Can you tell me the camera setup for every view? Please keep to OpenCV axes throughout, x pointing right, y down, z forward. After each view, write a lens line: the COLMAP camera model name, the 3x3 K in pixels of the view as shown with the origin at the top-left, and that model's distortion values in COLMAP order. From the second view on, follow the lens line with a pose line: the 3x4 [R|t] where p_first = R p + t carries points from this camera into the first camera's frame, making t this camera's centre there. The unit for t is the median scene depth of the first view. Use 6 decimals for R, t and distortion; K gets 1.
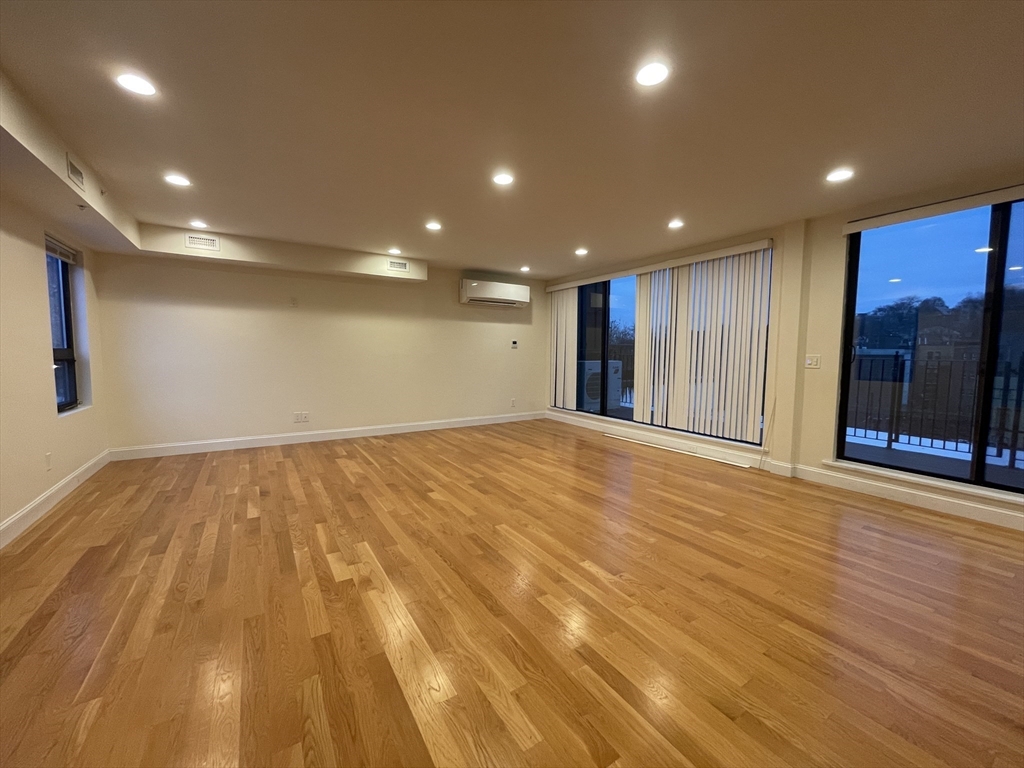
lens RADIAL K [[414.9, 0, 510.9], [0, 414.9, 384.7], [0, 0, 1]] dist [-0.004894, 0.000301]
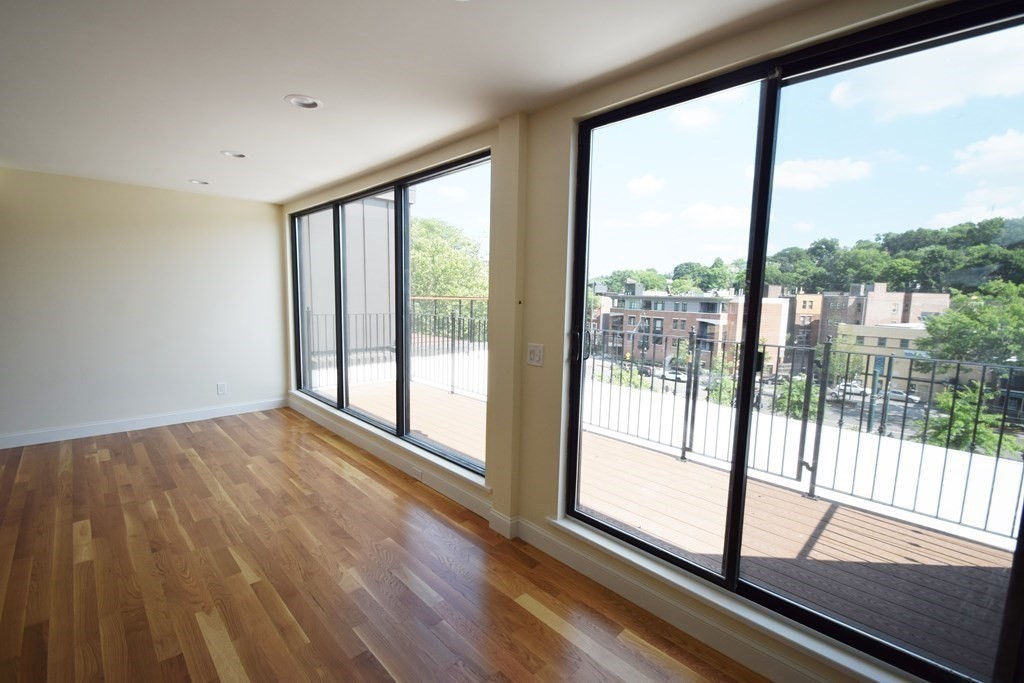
lens RADIAL K [[444.9, 0, 512.5], [0, 444.9, 344.9], [0, 0, 1]] dist [-0.001295, -0.000092]
pose [[0.976910, -0.005820, 0.213574, 0.536813], [-0.002512, 0.999247, 0.038719, -0.091983], [-0.213638, -0.038361, 0.976159, 0.359615]]
